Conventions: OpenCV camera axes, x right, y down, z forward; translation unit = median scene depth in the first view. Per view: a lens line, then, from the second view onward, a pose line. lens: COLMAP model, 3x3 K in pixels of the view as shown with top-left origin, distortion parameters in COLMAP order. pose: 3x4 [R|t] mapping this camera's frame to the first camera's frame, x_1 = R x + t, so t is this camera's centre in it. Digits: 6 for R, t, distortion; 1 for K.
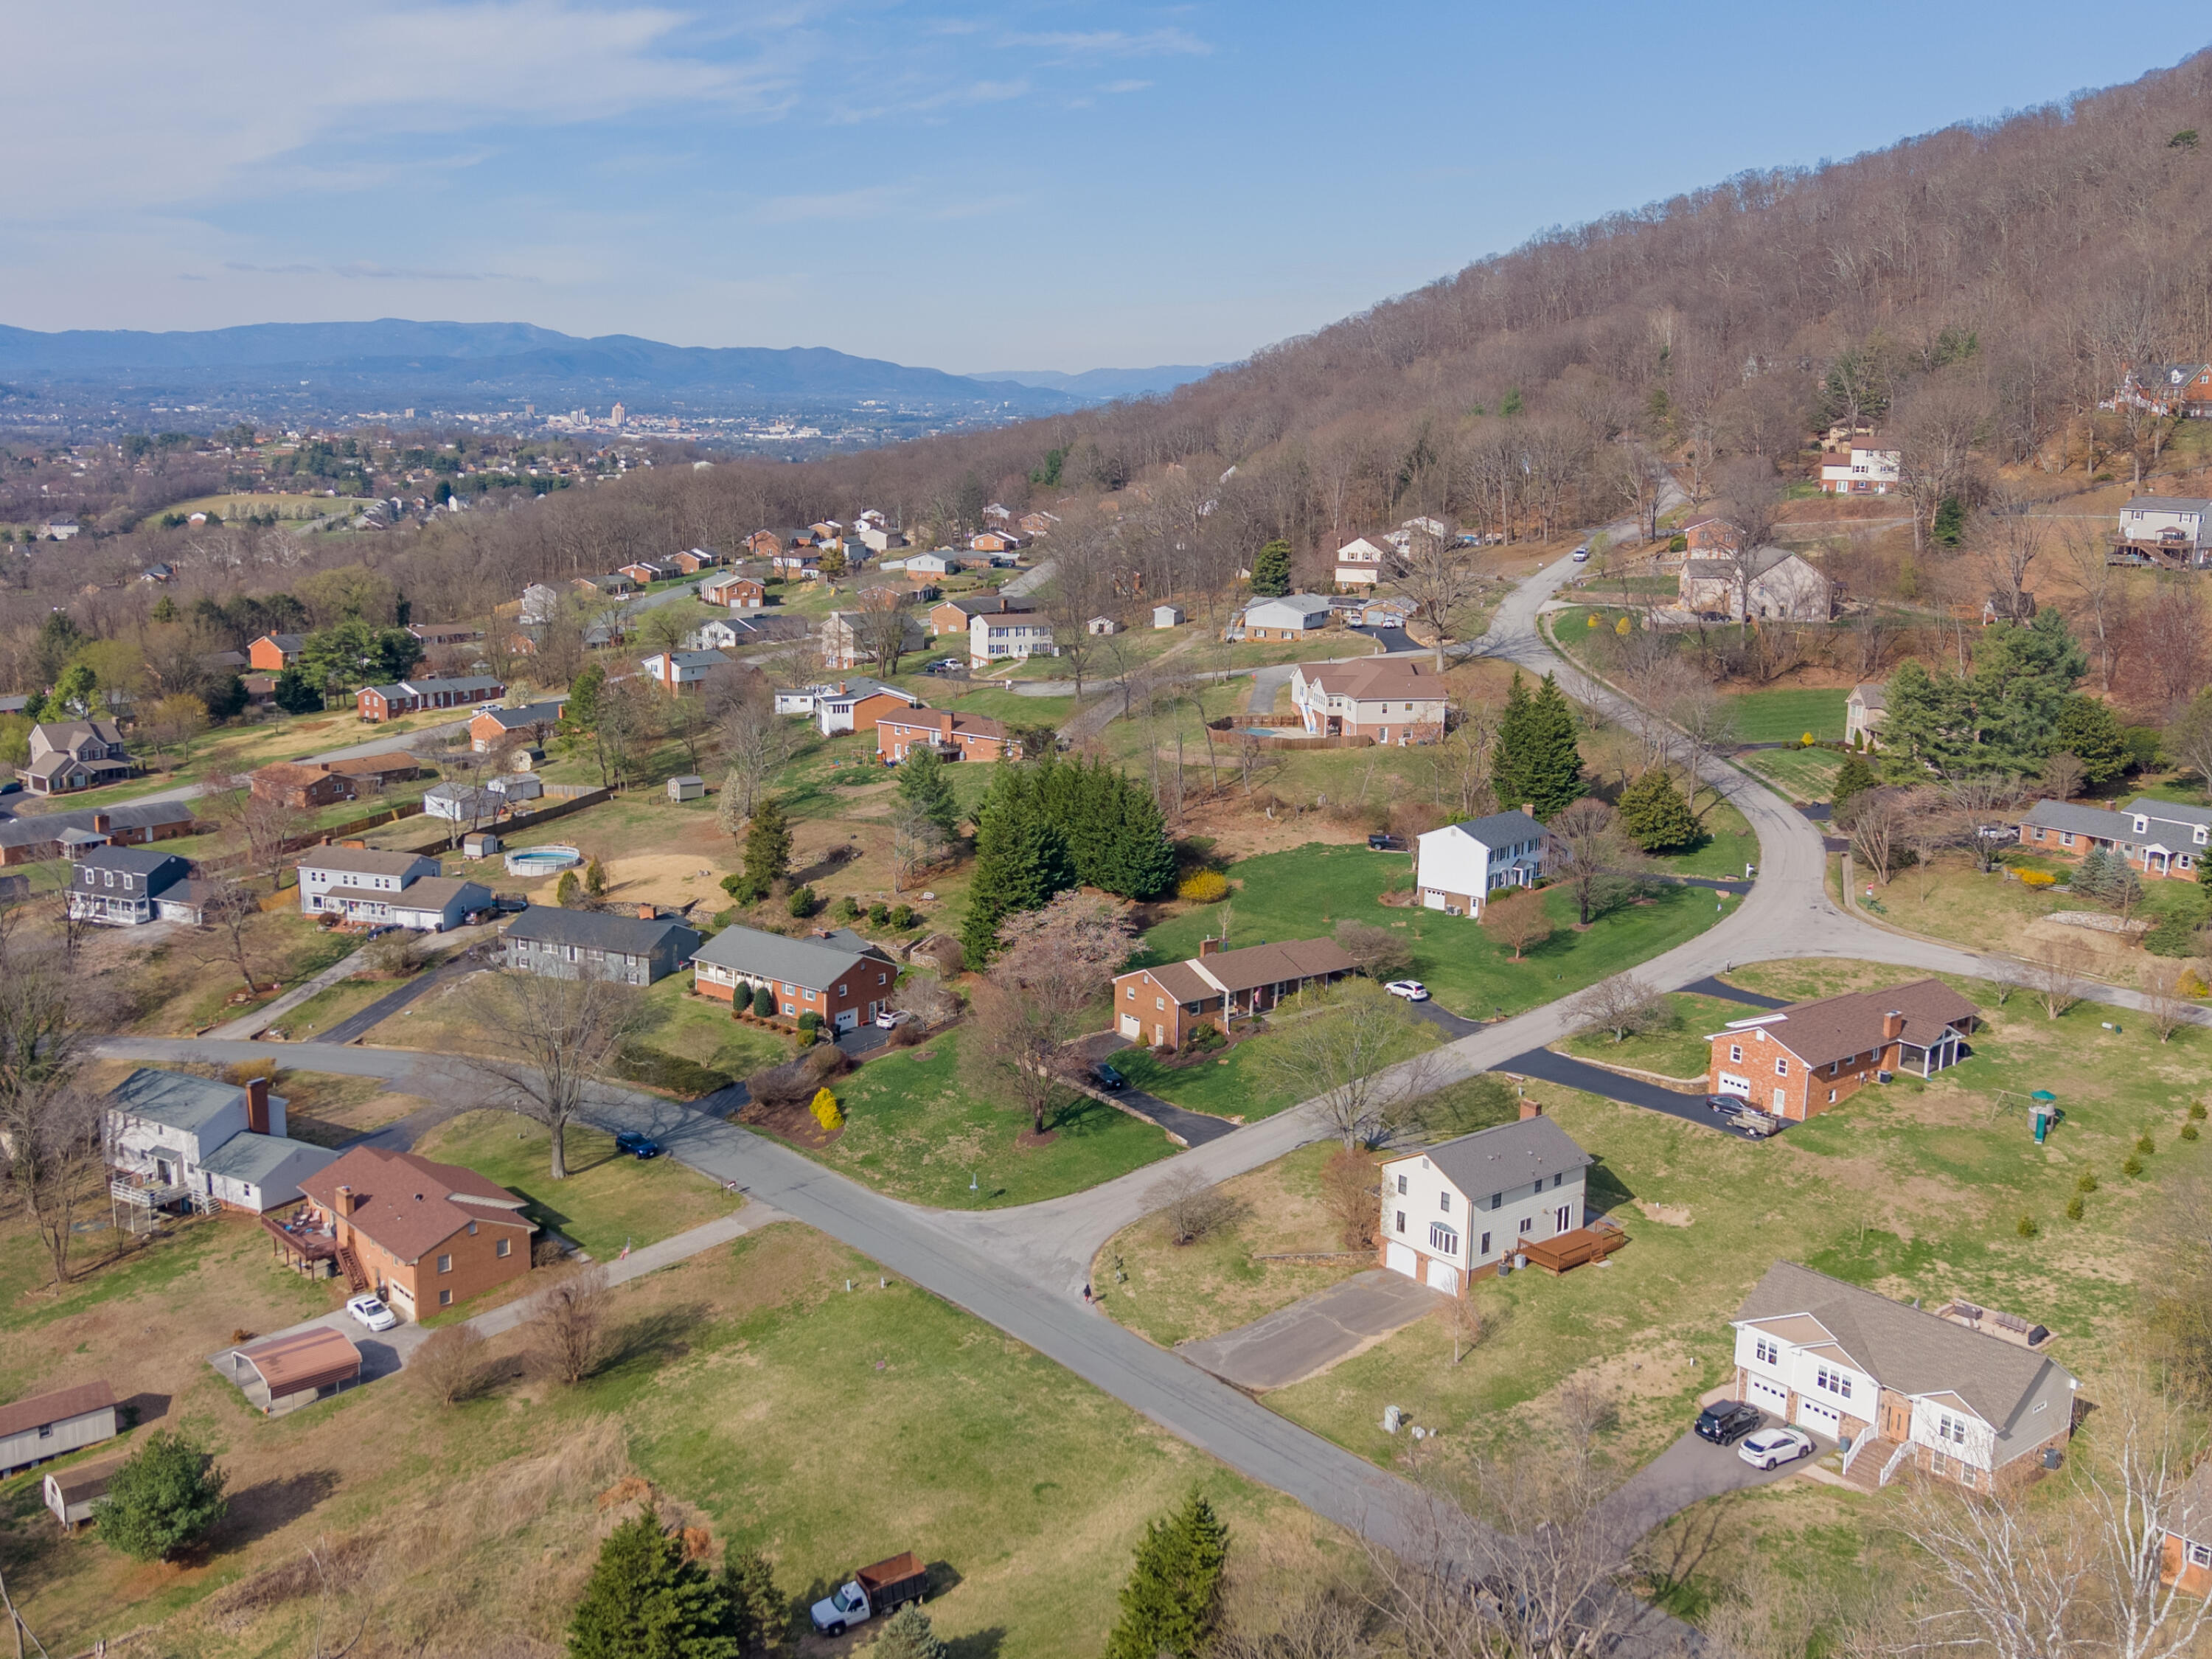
lens RADIAL K [[2129.7, 0, 1117.0], [0, 2129.7, 827.0], [0, 0, 1]] dist [0.061183, 0.000000]
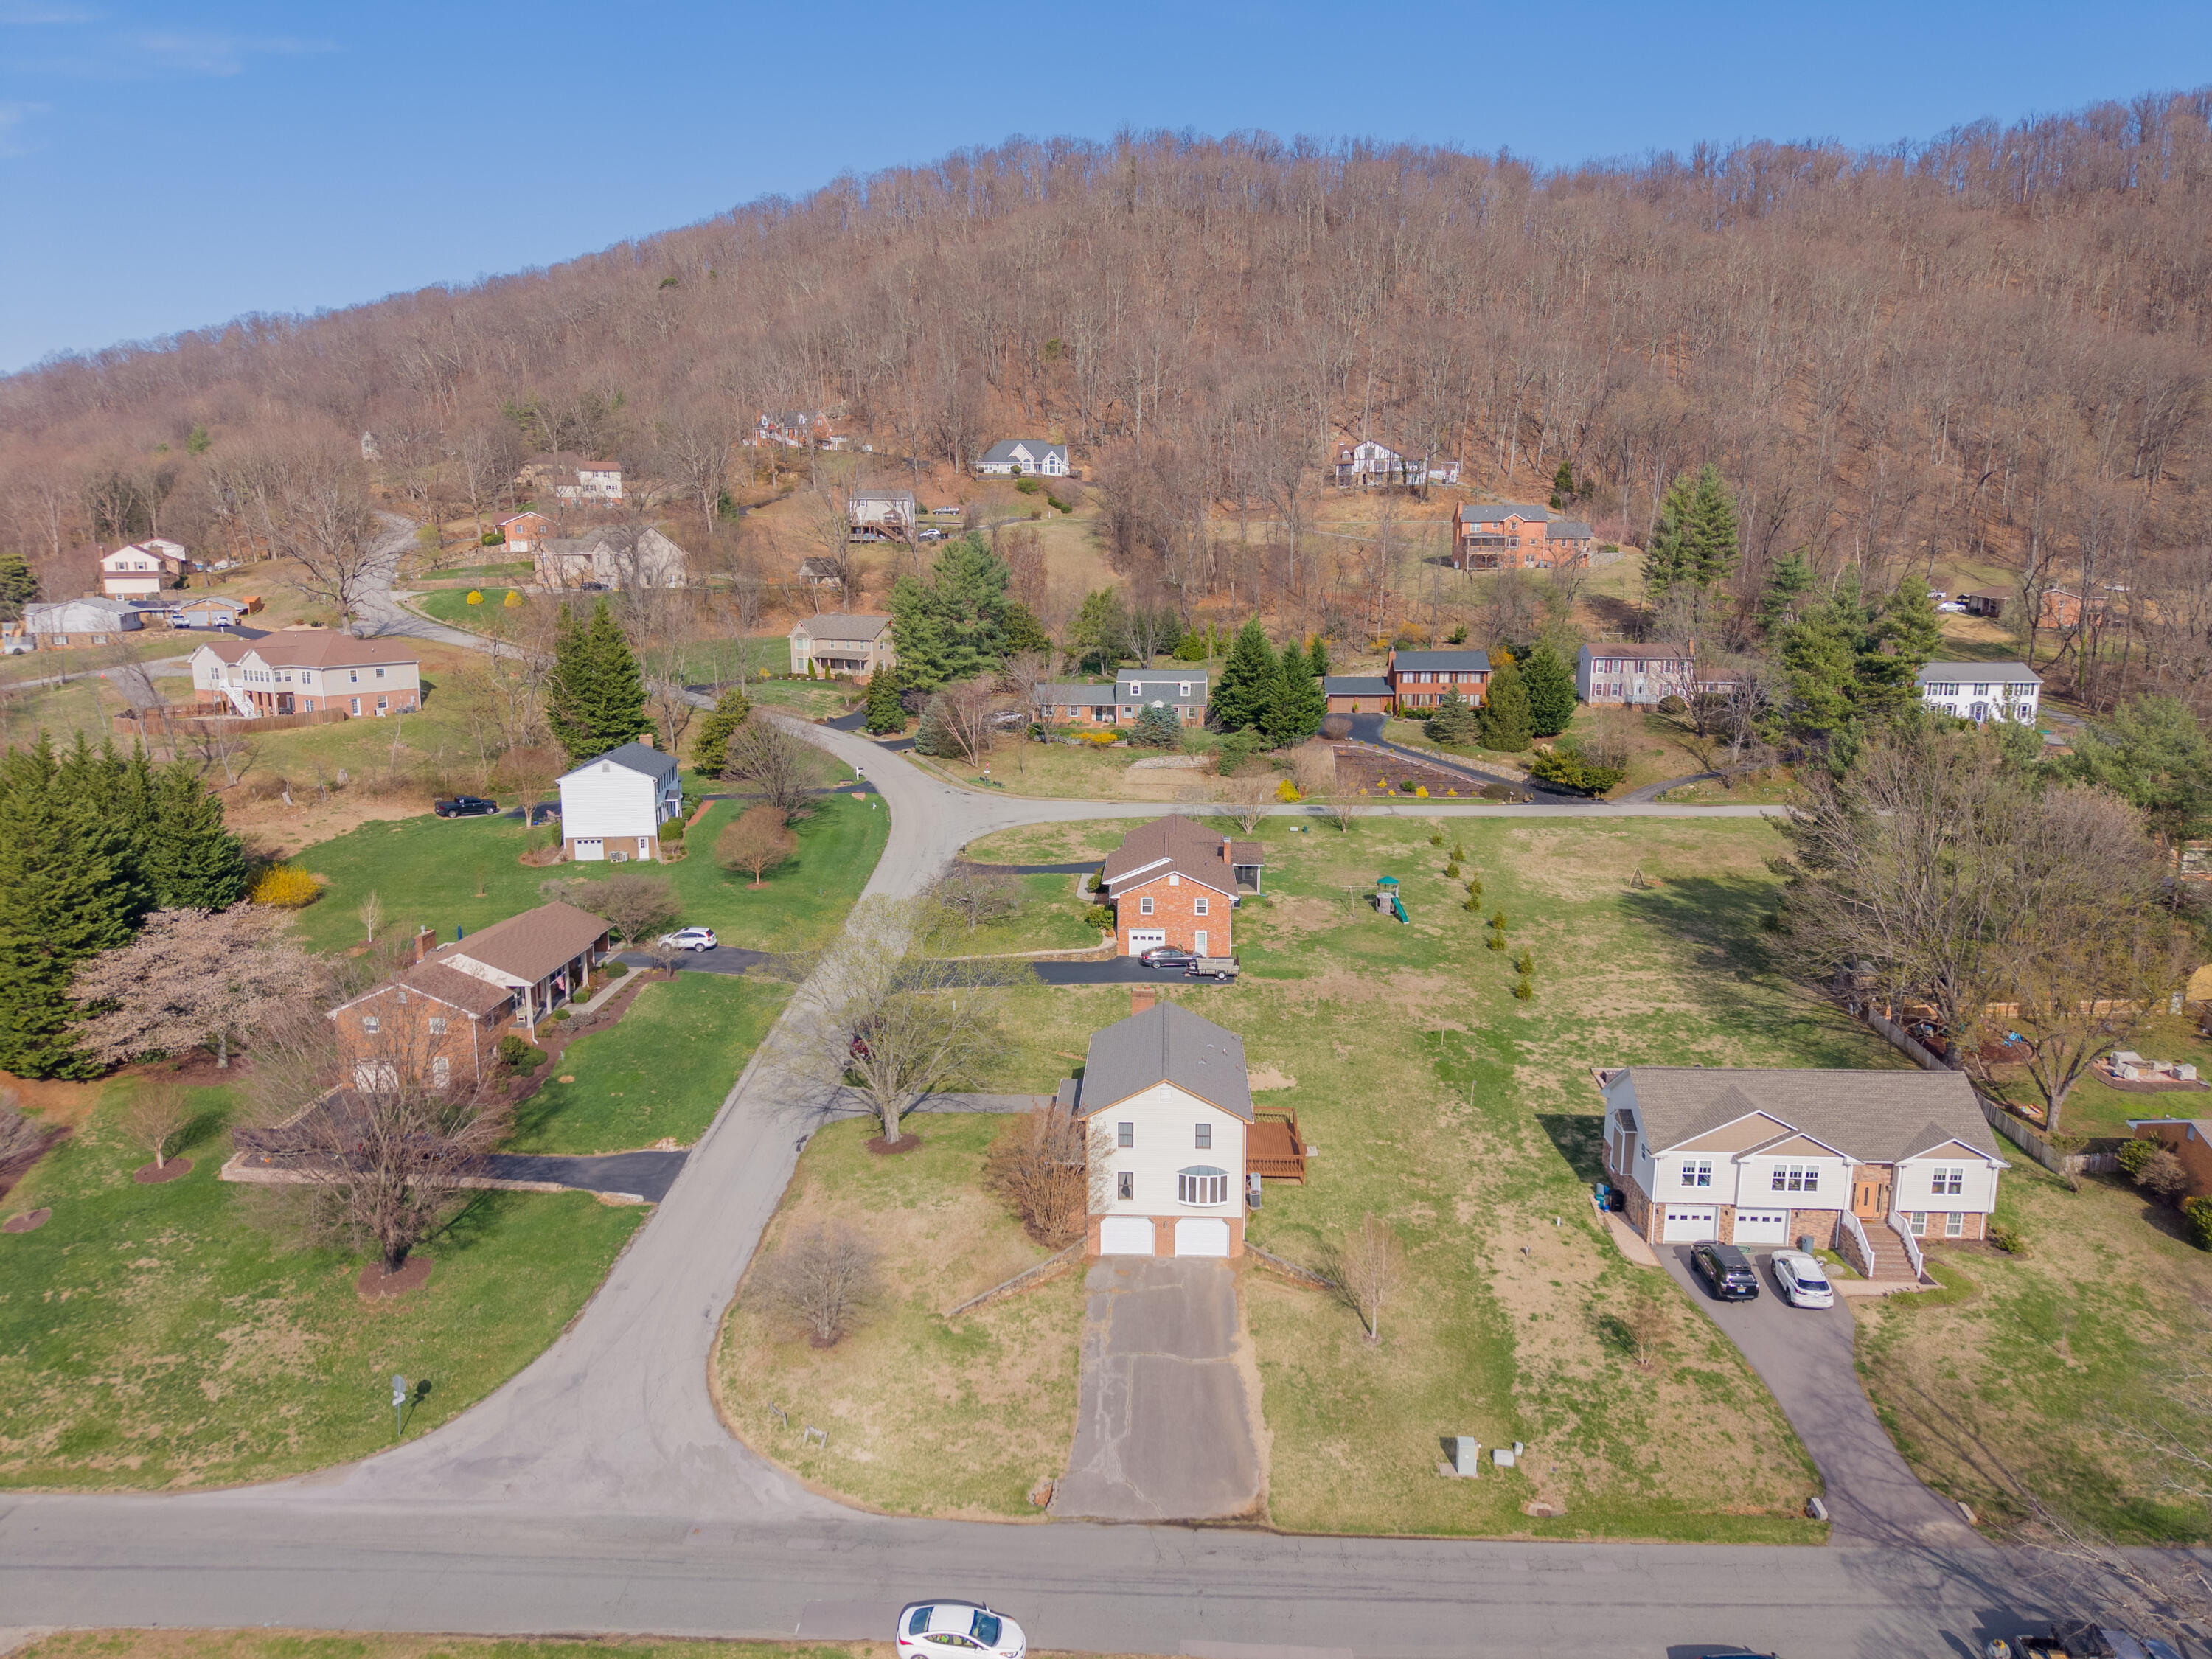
lens RADIAL K [[1479.4, 0, 1100.4], [0, 1479.4, 828.0], [0, 0, 1]] dist [0.029908, -0.028423]
pose [[0.674537, -0.155969, 0.721577, -0.157486], [0.161727, 0.984905, 0.061704, 0.023683], [-0.720308, 0.075077, 0.689579, 0.471951]]
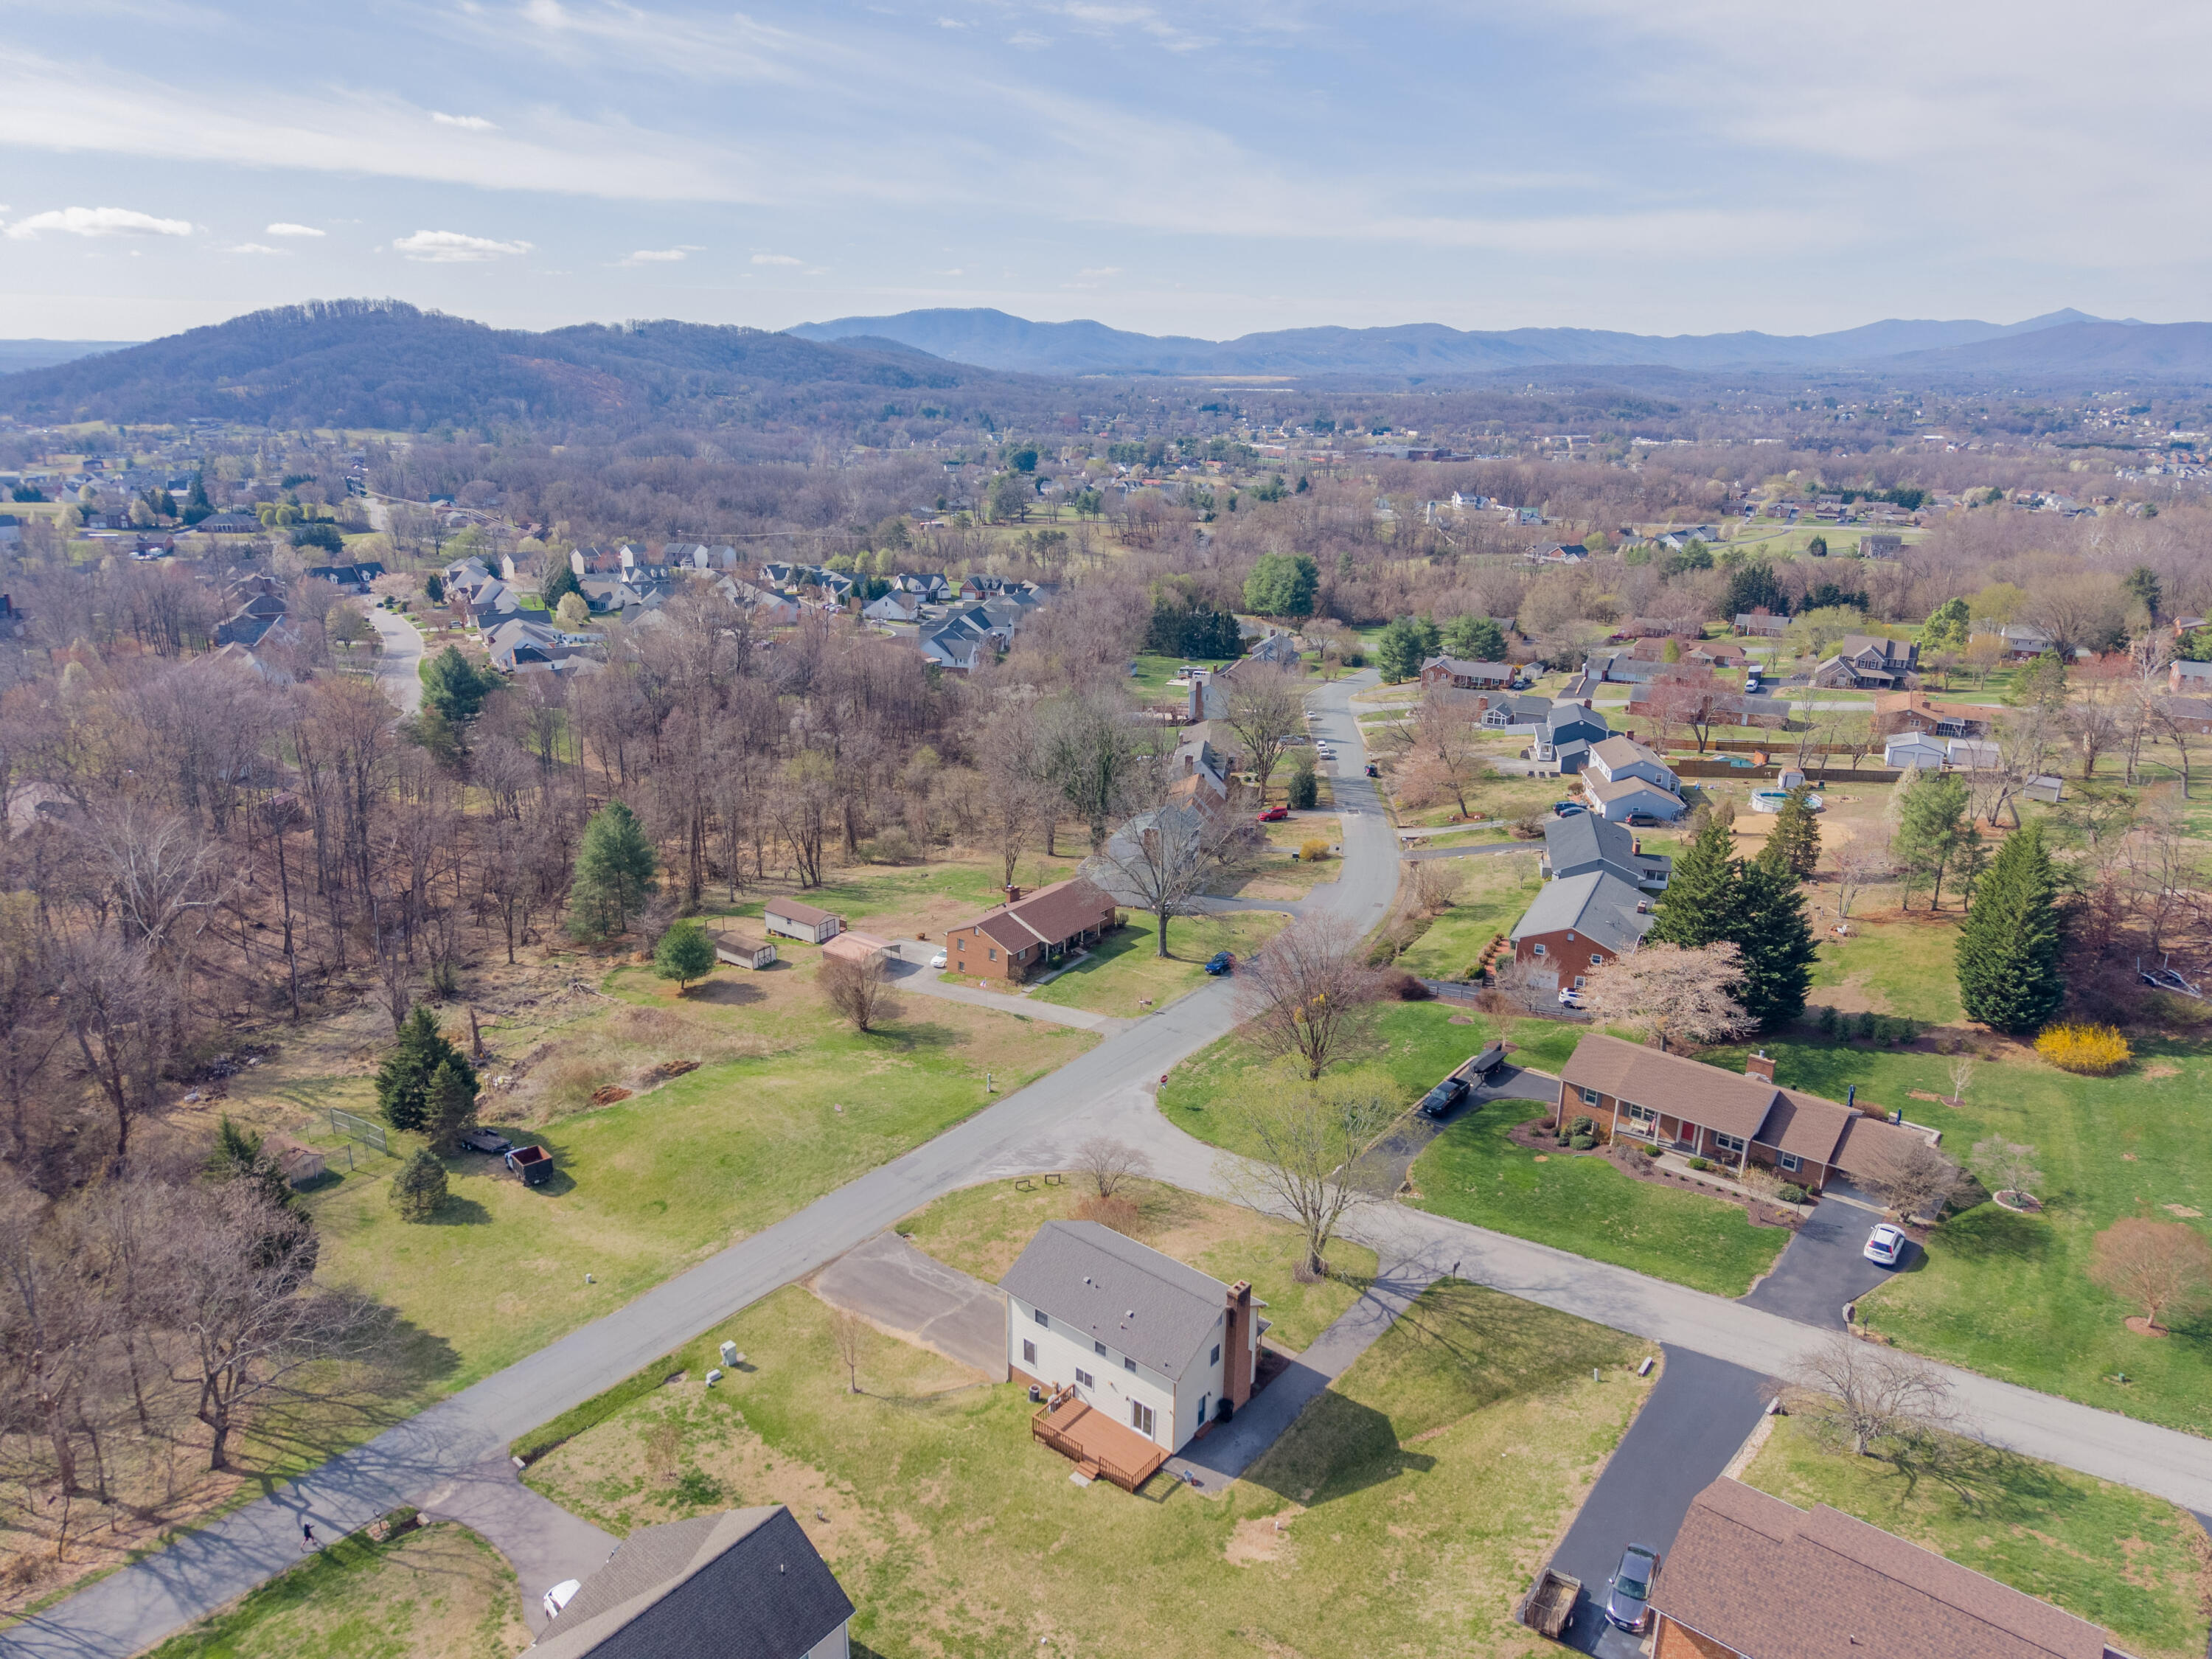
lens RADIAL K [[1479.4, 0, 1106.0], [0, 1479.4, 840.0], [0, 0, 1]] dist [0.029908, -0.028423]
pose [[0.193619, 0.294359, -0.935876, 0.477975], [-0.205373, 0.944953, 0.254726, -0.110861], [0.959340, 0.142884, 0.243415, 0.607419]]
